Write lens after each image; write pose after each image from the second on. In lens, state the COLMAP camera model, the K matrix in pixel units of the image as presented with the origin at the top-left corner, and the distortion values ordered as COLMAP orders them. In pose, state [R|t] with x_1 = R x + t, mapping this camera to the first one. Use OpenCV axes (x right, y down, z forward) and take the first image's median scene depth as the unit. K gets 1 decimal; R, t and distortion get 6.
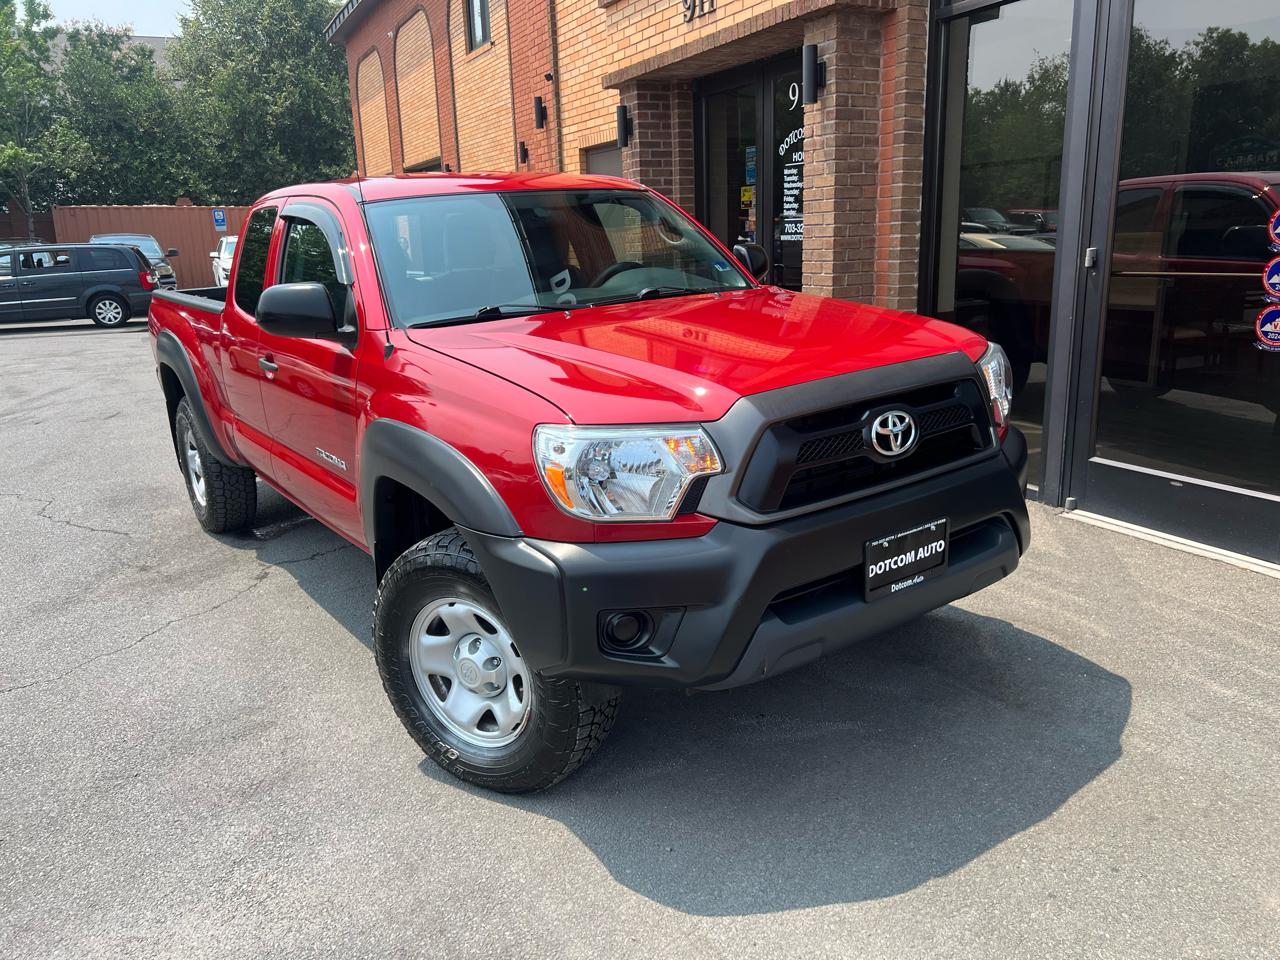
lens RADIAL K [[963.2, 0, 642.1], [0, 963.2, 476.9], [0, 0, 1]] dist [0.029136, -0.015737]
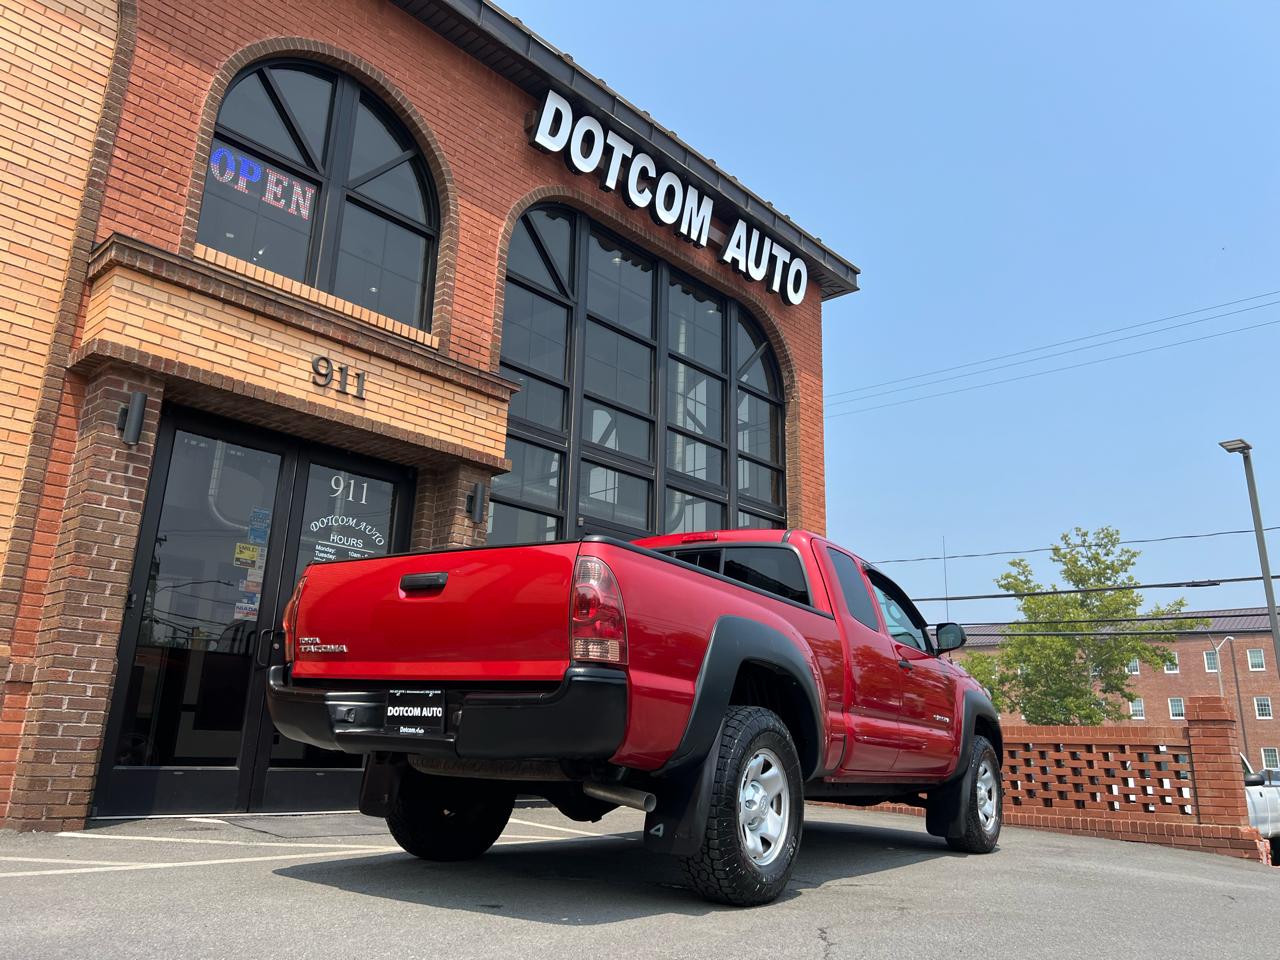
lens RADIAL K [[967.6, 0, 647.2], [0, 967.6, 464.6], [0, 0, 1]] dist [0.060618, -0.074174]
pose [[-0.360389, 0.286268, 0.887789, -1.021084], [0.208589, 0.952376, -0.222420, -0.099951], [-0.909181, 0.105025, -0.402938, 1.183802]]
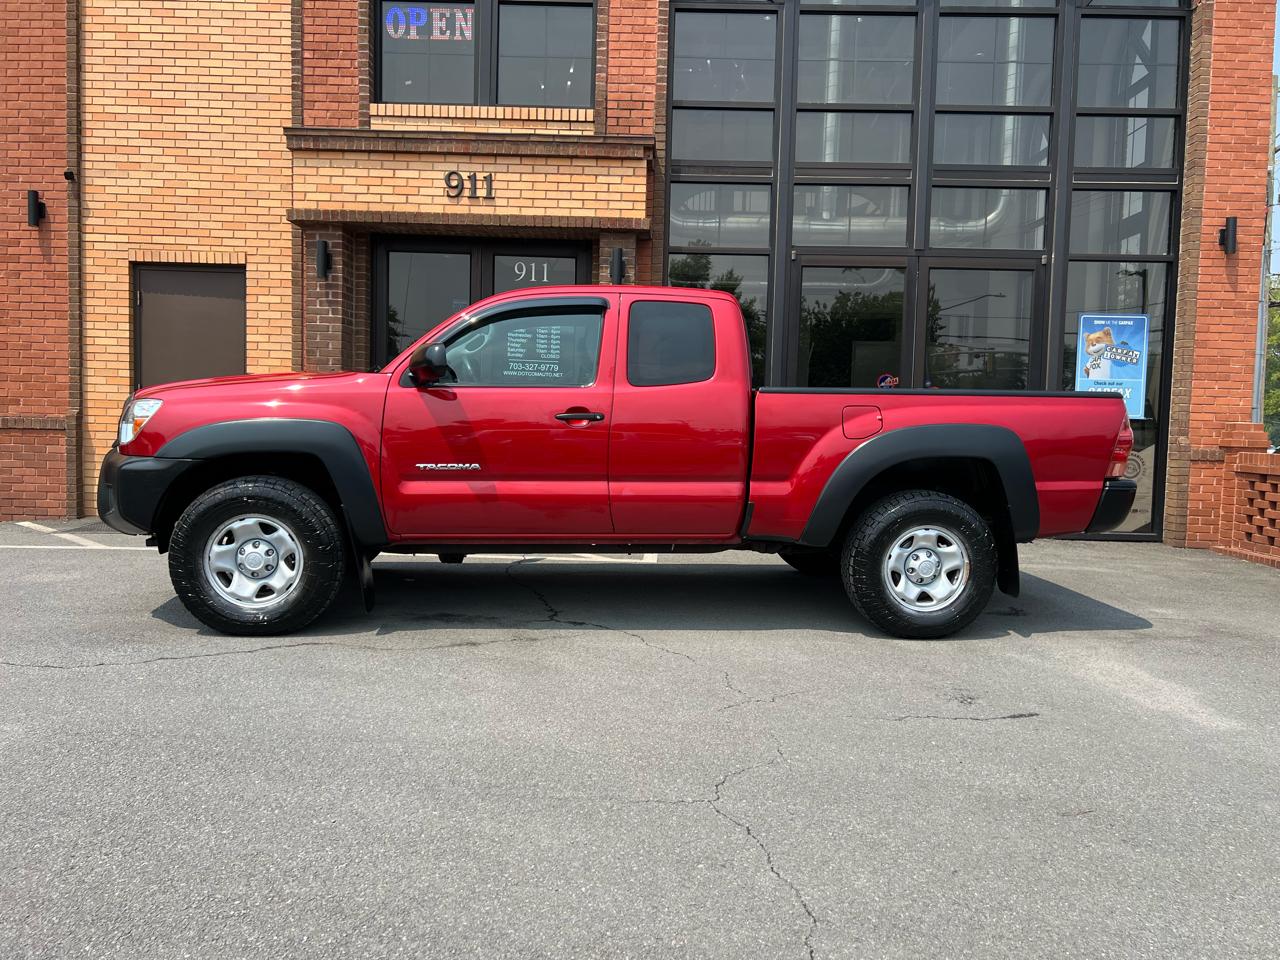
lens RADIAL K [[967.8, 0, 640.9], [0, 967.8, 479.8], [0, 0, 1]] dist [0.053450, -0.061877]
pose [[0.466202, -0.006213, 0.884657, -1.013176], [0.173069, 0.981294, -0.084313, 0.036223], [-0.867585, 0.192414, 0.458556, 0.306619]]
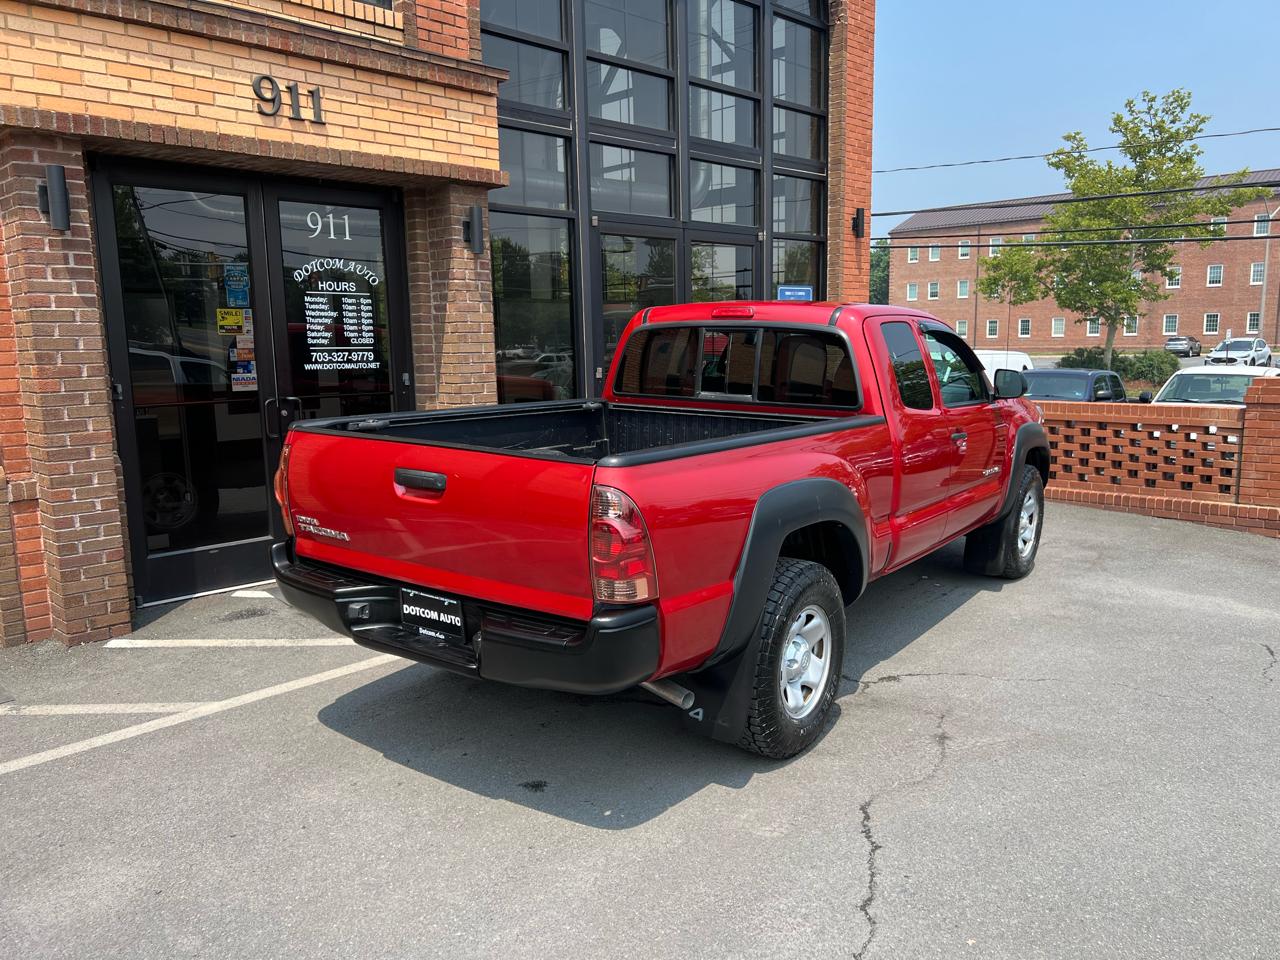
lens RADIAL K [[969.6, 0, 645.7], [0, 969.6, 483.8], [0, 0, 1]] dist [0.048567, -0.054831]
pose [[-0.328527, -0.109240, 0.938156, -0.946584], [0.254187, 0.946416, 0.199214, -0.271786], [-0.909648, 0.303914, -0.283156, 1.110557]]
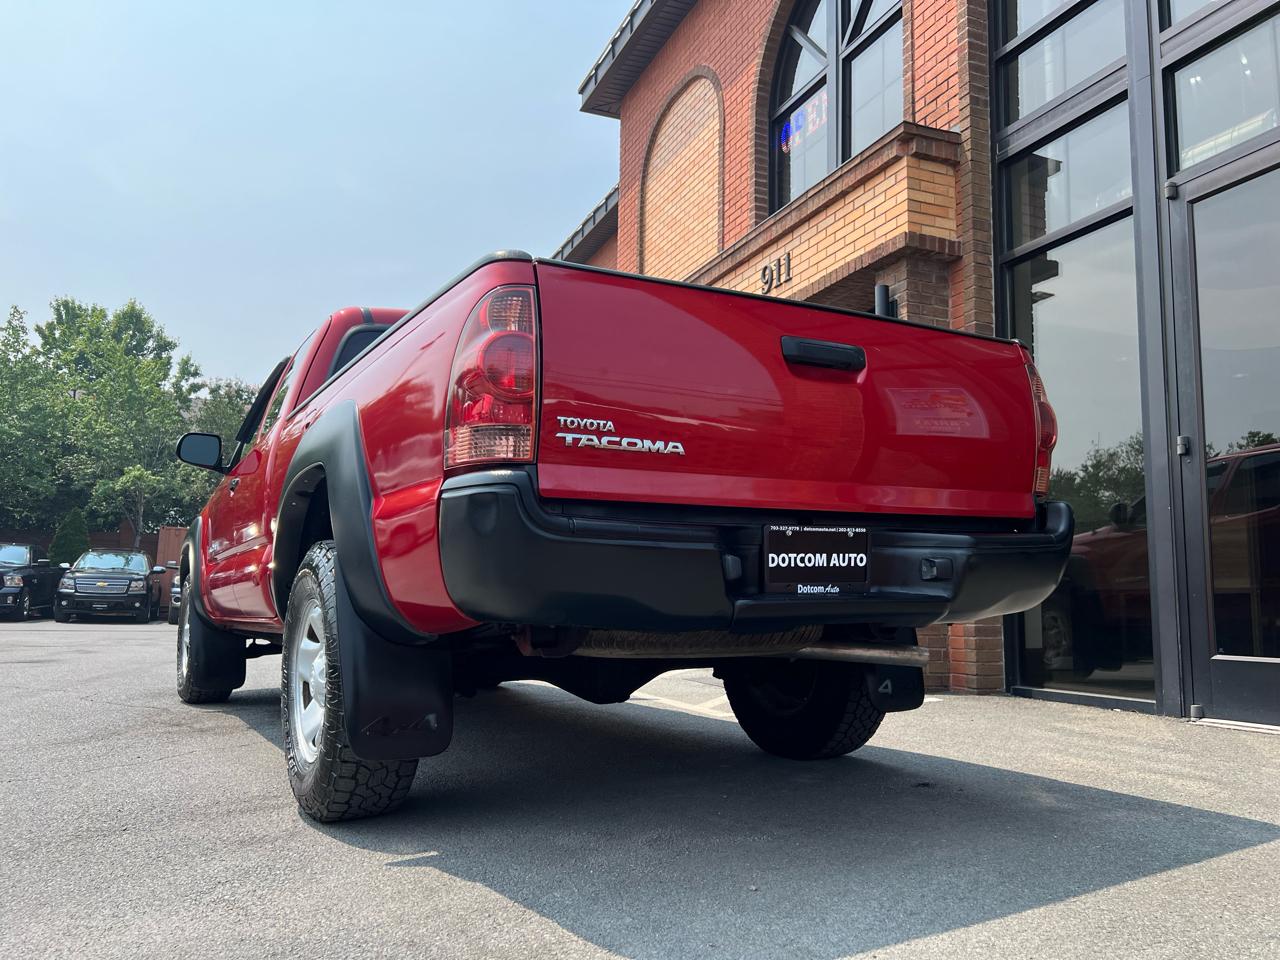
lens RADIAL K [[956.6, 0, 638.8], [0, 956.6, 490.3], [0, 0, 1]] dist [0.050931, -0.050906]
pose [[0.996508, 0.042614, -0.071801, -0.009419], [-0.065537, 0.932034, -0.356396, 0.149056], [0.051734, 0.359857, 0.931572, 0.058144]]
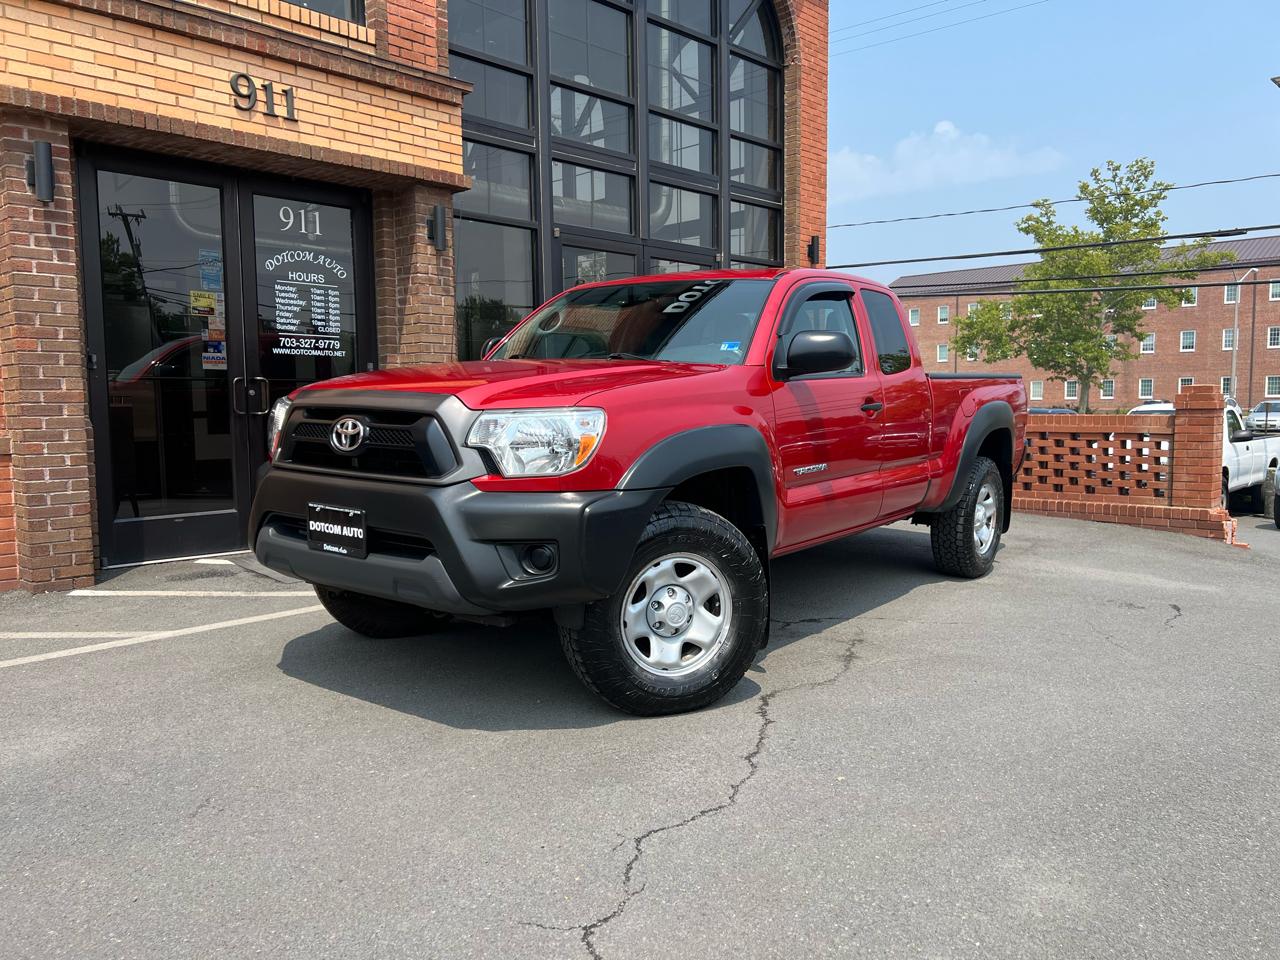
lens RADIAL K [[967.8, 0, 640.9], [0, 967.8, 479.8], [0, 0, 1]] dist [0.053450, -0.061877]
pose [[-0.334711, -0.044289, 0.941280, -1.016808], [0.246295, 0.960060, 0.132753, -0.179230], [-0.909564, 0.276266, -0.310435, 1.113051]]
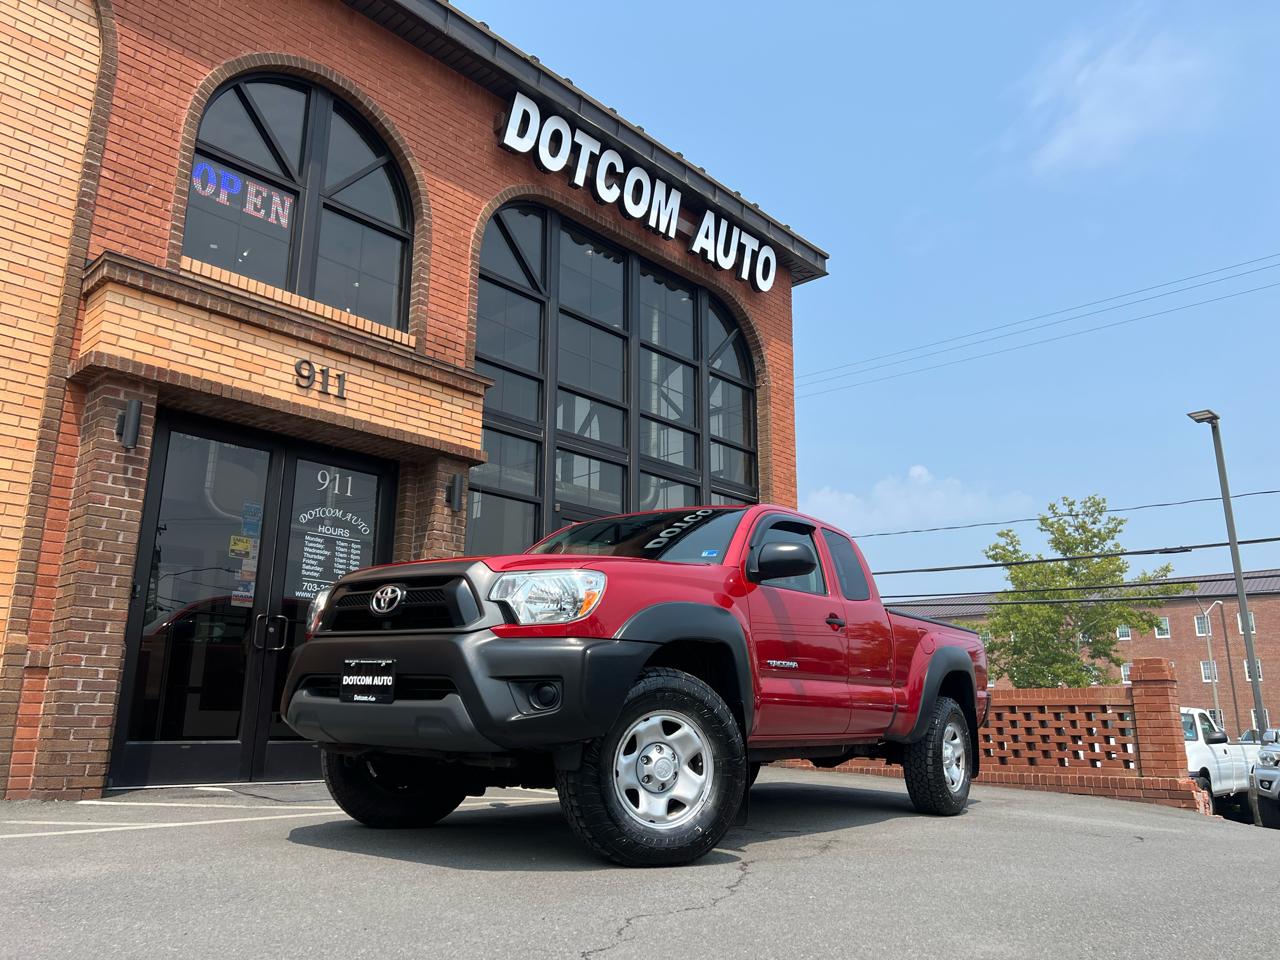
lens RADIAL K [[967.8, 0, 640.9], [0, 967.8, 479.8], [0, 0, 1]] dist [0.053450, -0.061877]
pose [[-0.351320, 0.259674, 0.899524, -1.107248], [0.228805, 0.955449, -0.186456, -0.087561], [-0.907867, 0.140310, -0.395083, 1.177178]]
